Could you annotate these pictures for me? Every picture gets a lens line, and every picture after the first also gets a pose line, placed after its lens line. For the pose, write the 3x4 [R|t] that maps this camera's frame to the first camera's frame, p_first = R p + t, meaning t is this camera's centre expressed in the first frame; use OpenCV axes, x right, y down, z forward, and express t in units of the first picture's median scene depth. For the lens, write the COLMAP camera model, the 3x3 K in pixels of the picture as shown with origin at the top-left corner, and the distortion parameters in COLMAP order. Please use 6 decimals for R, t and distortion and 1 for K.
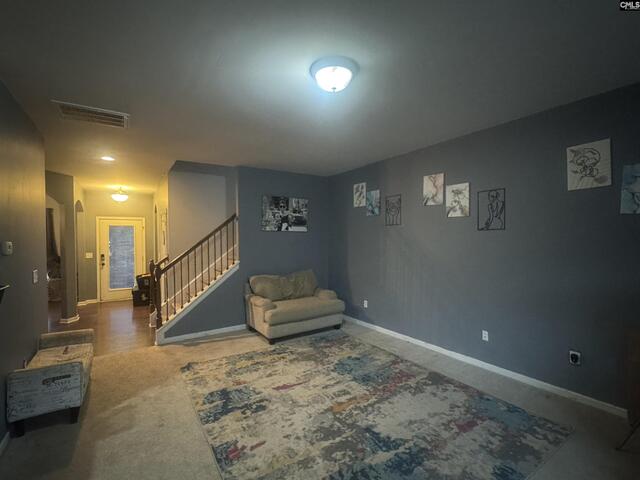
lens RADIAL K [[298.4, 0, 319.3], [0, 298.4, 238.4], [0, 0, 1]] dist [0.000888, 0.000266]
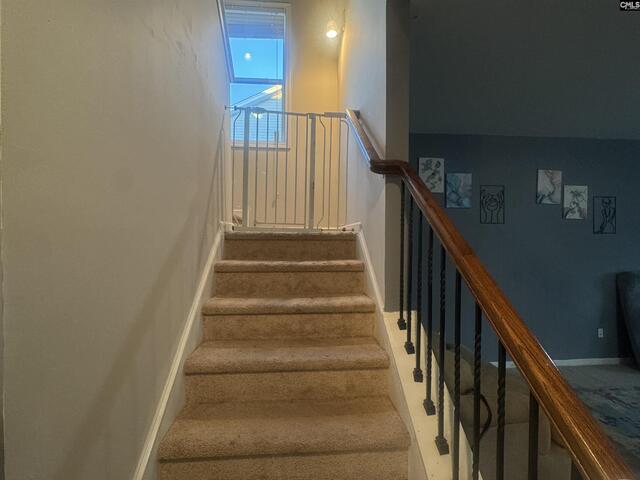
lens RADIAL K [[298.4, 0, 319.9], [0, 298.4, 239.9], [0, 0, 1]] dist [0.000888, 0.000266]
pose [[0.485125, 0.005978, 0.874424, -0.762419], [-0.005462, 0.999978, -0.003806, 0.003966], [-0.874428, -0.002930, 0.485147, 1.206242]]
